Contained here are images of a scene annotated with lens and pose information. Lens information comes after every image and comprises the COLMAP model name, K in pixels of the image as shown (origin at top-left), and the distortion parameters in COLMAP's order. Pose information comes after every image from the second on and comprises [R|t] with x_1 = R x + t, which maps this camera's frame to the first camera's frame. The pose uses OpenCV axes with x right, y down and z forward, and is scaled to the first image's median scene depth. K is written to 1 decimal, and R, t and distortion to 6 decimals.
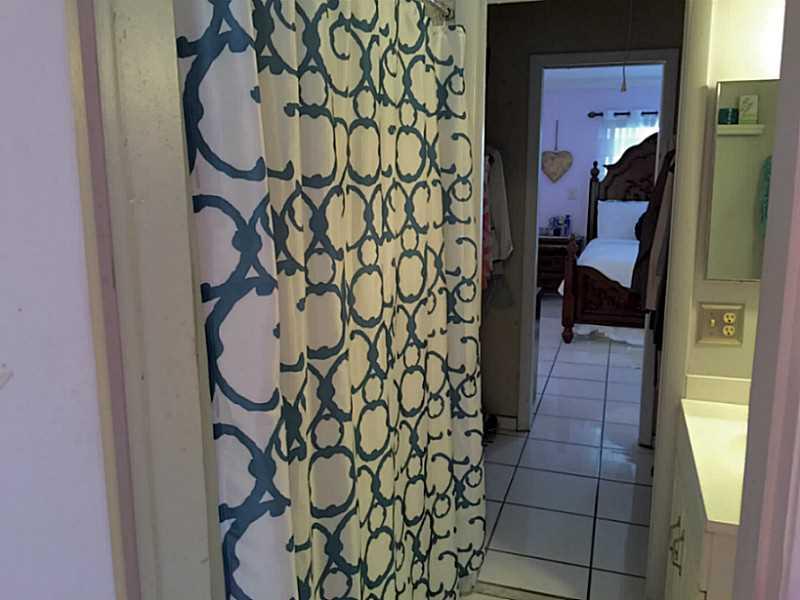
lens RADIAL K [[682.0, 0, 400.0], [0, 682.0, 300.0], [0, 0, 1]] dist [-0.000637, 0.000448]
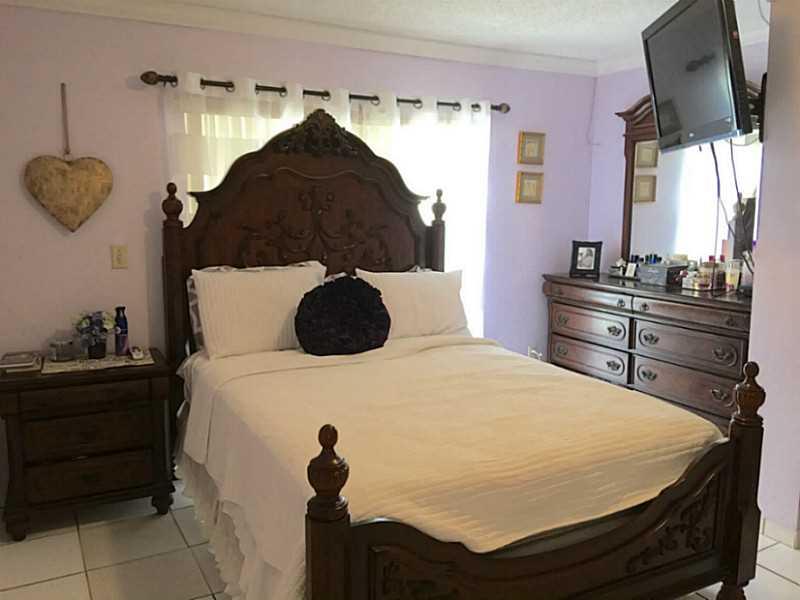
lens RADIAL K [[683.2, 0, 400.0], [0, 683.2, 300.0], [0, 0, 1]] dist [-0.002270, -0.002354]
pose [[0.670003, -0.096288, 0.736087, 0.050680], [0.126833, 0.991821, 0.014294, -0.114904], [-0.731443, 0.083783, 0.676736, 0.594305]]
